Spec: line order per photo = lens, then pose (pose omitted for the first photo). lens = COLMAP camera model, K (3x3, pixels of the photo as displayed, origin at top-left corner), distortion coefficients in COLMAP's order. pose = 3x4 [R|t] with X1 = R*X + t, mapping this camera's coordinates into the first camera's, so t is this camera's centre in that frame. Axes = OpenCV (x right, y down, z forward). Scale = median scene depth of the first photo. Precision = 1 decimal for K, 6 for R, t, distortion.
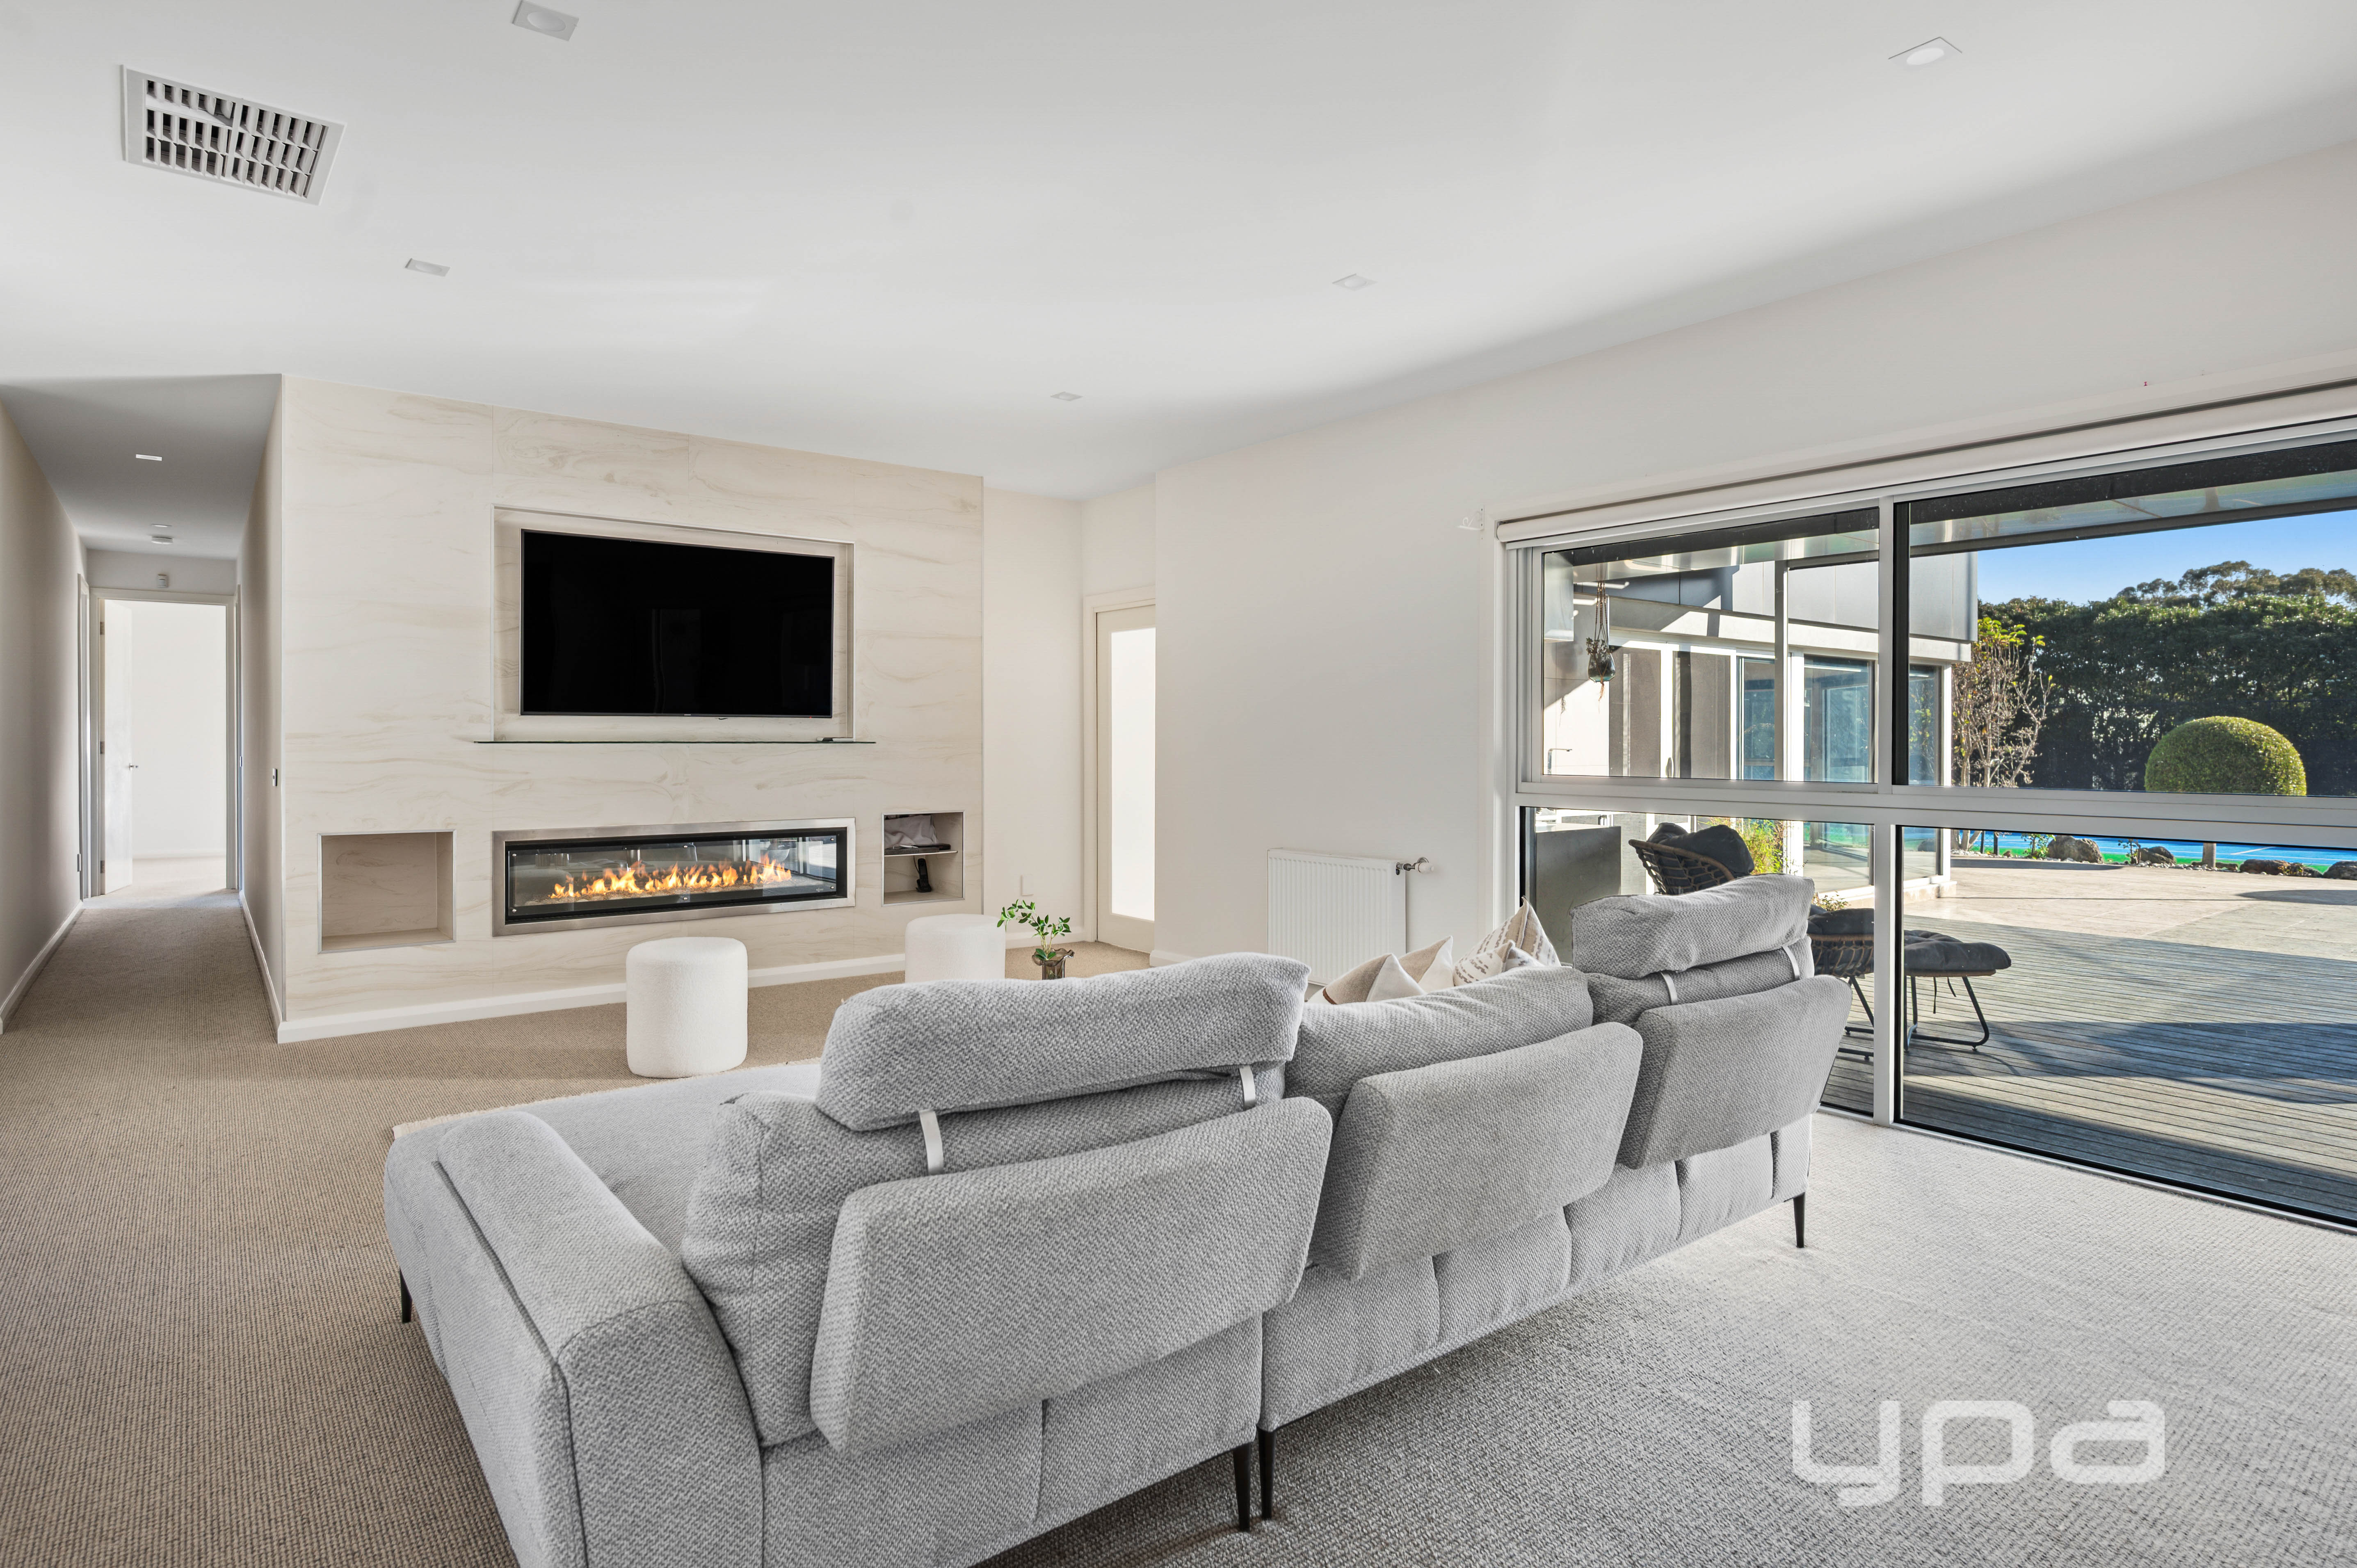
lens RADIAL K [[1272.1, 0, 1173.3], [0, 1272.1, 764.0], [0, 0, 1]] dist [0.001140, 0.000569]
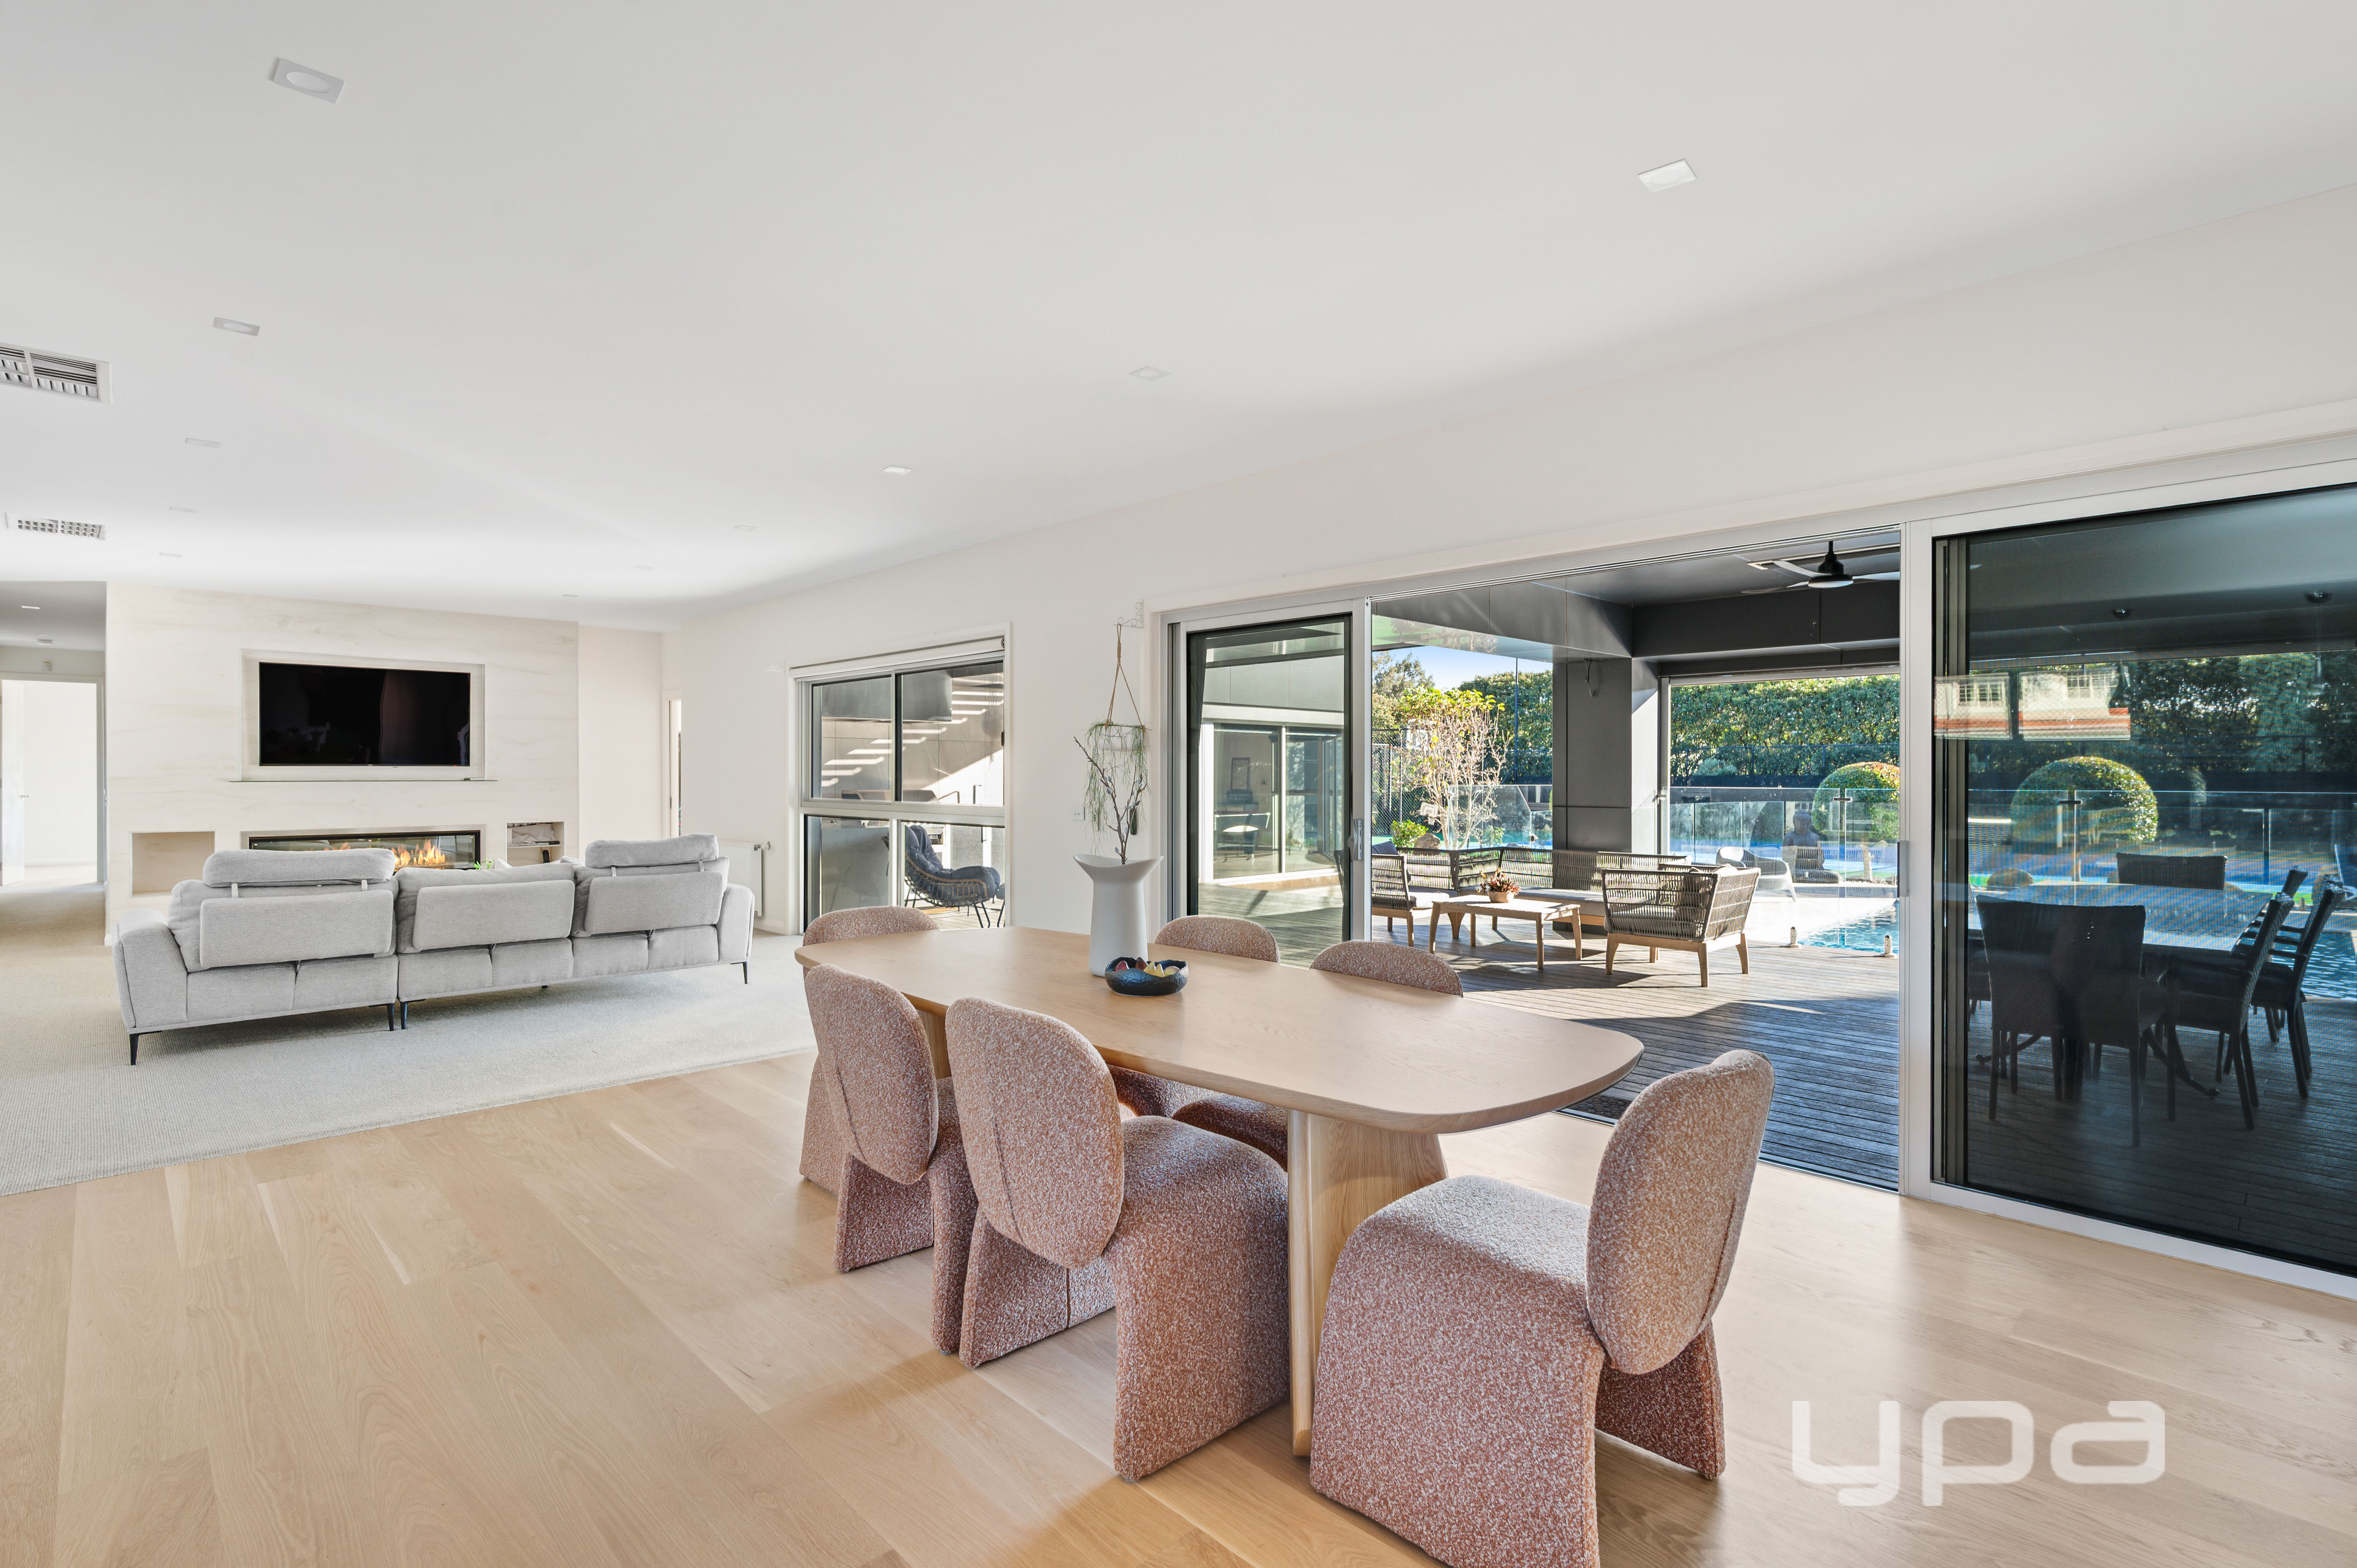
lens RADIAL K [[1123.8, 0, 1170.8], [0, 1123.8, 786.6], [0, 0, 1]] dist [0.002668, 0.000560]
pose [[0.994618, -0.000381, 0.103608, 0.523916], [0.001084, 0.999977, -0.006730, 0.002569], [-0.103603, 0.006806, 0.994595, -0.617318]]
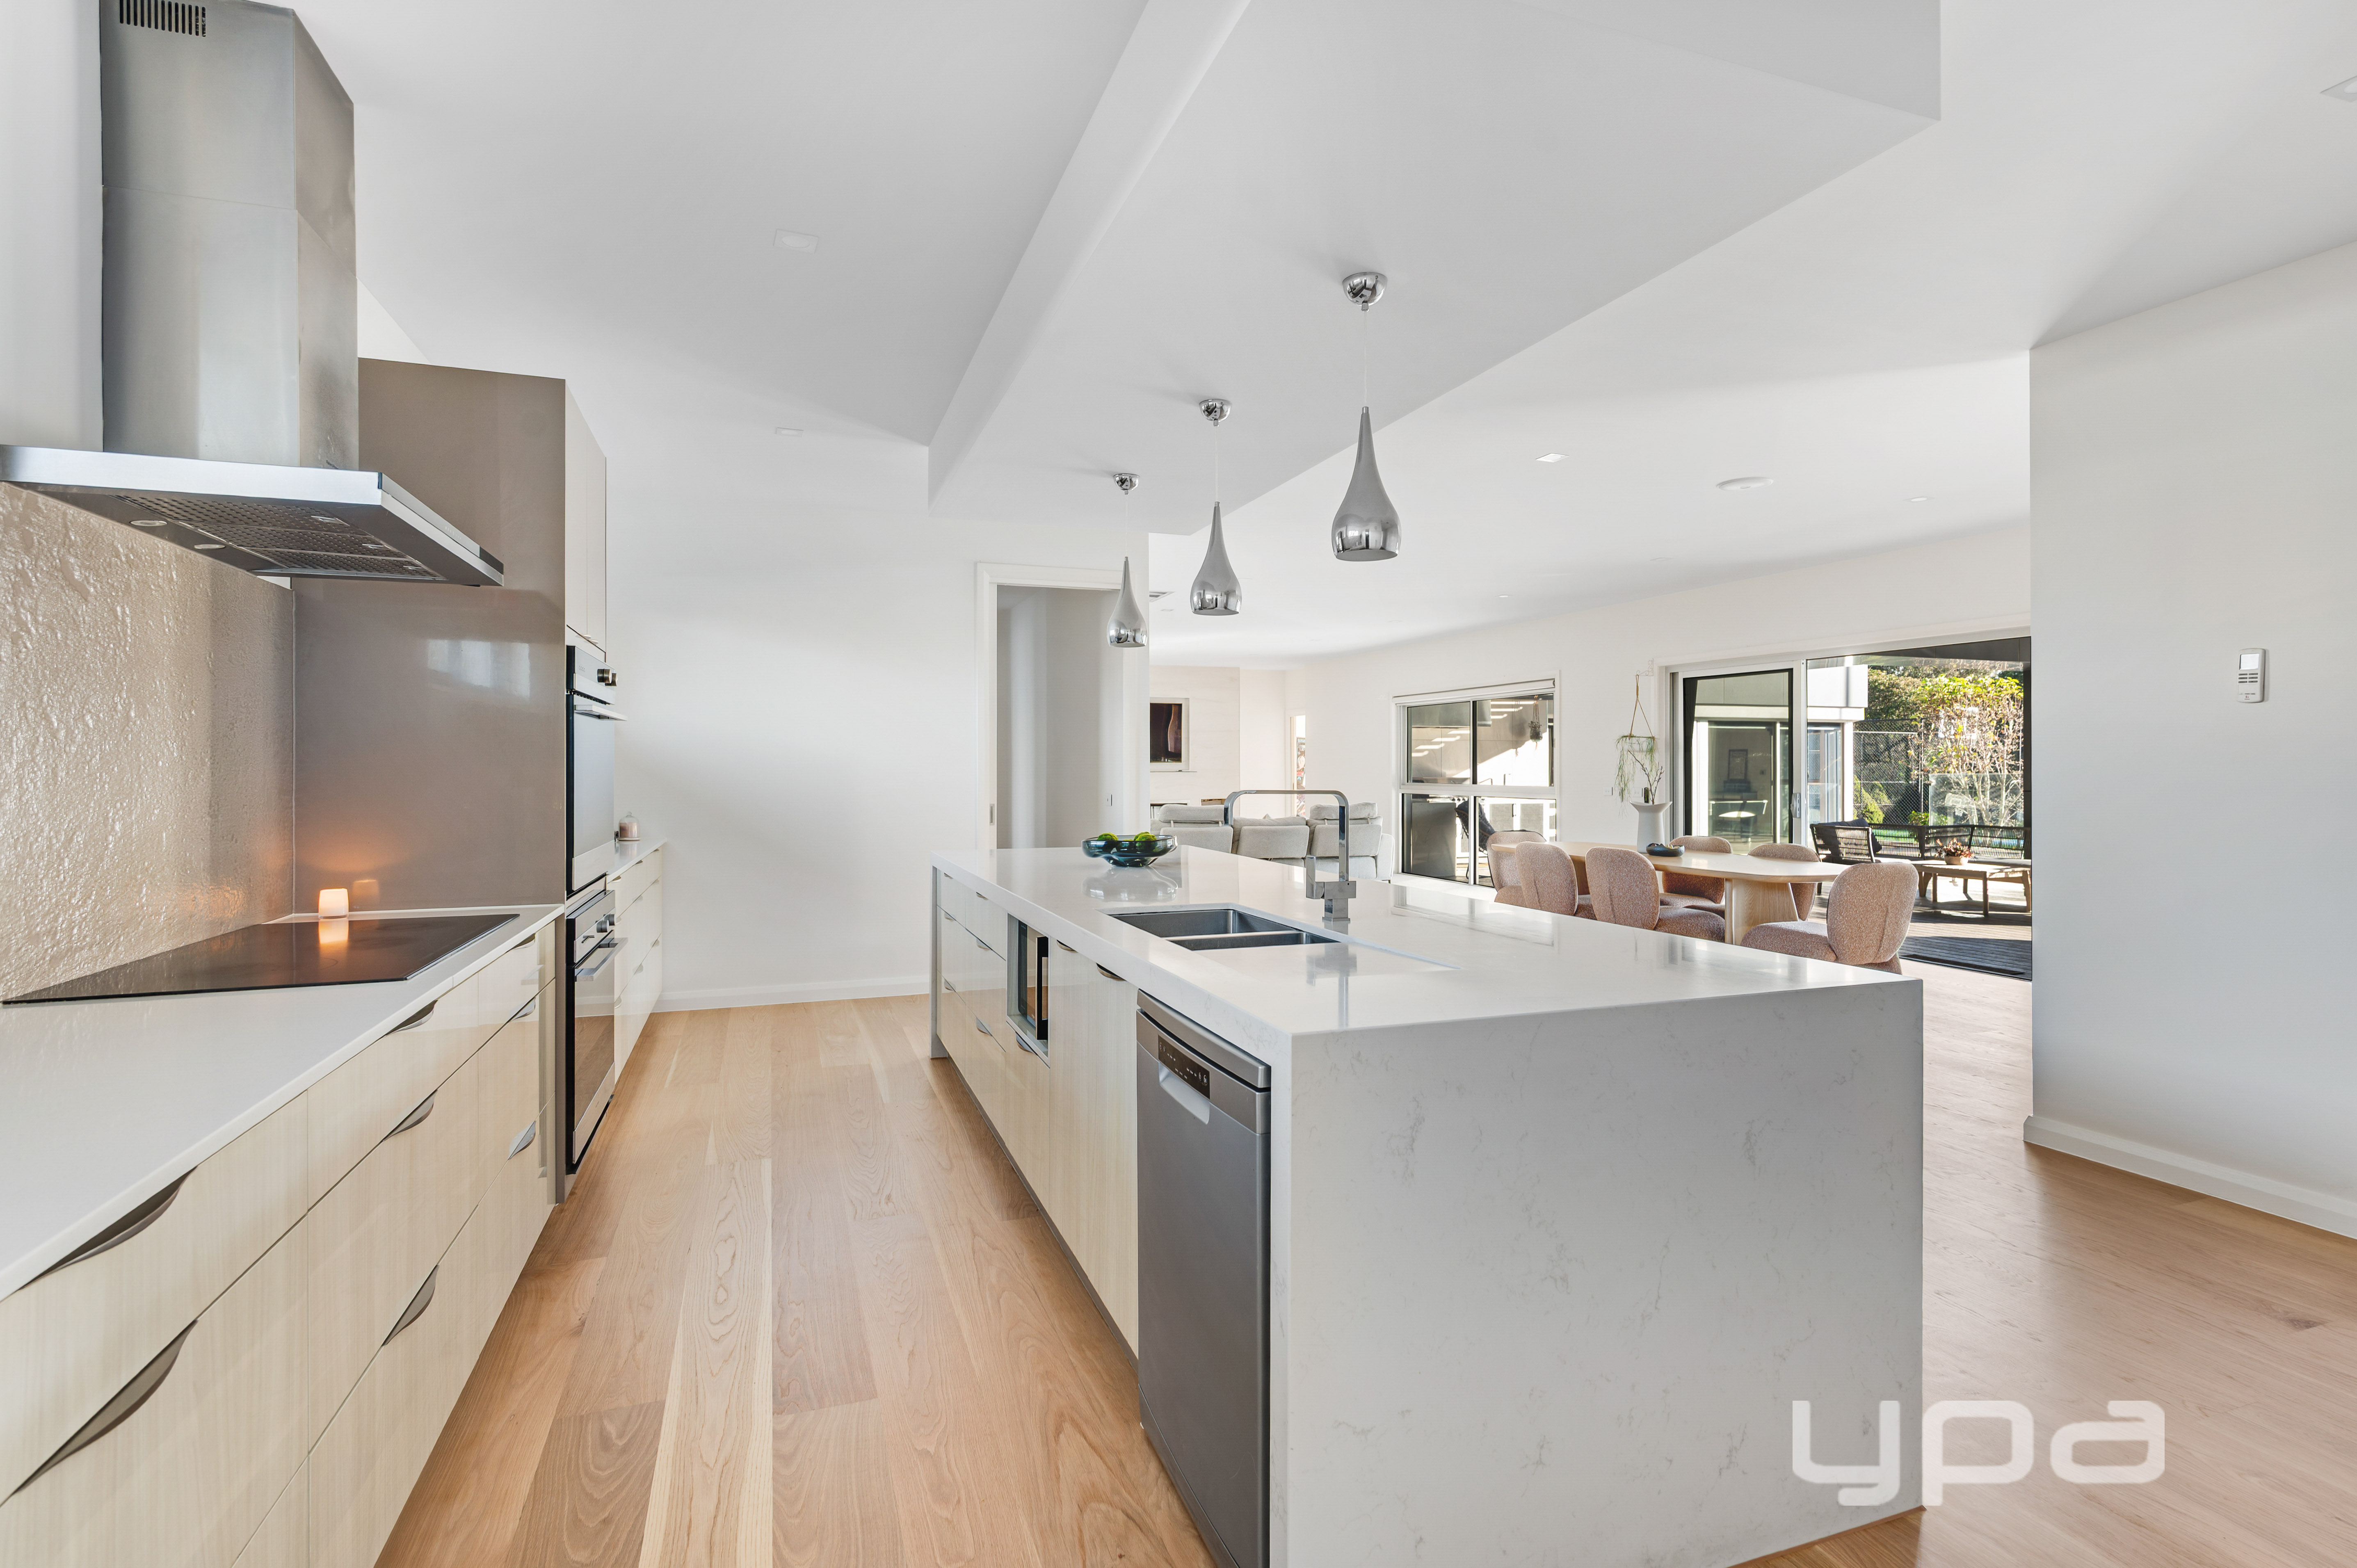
lens RADIAL K [[1123.8, 0, 1153.1], [0, 1123.8, 778.2], [0, 0, 1]] dist [0.002668, 0.000560]
pose [[0.948932, -0.000230, -0.315479, 0.439497], [-0.002093, 0.999973, -0.007023, 0.014326], [0.315472, 0.007325, 0.948906, -1.313406]]
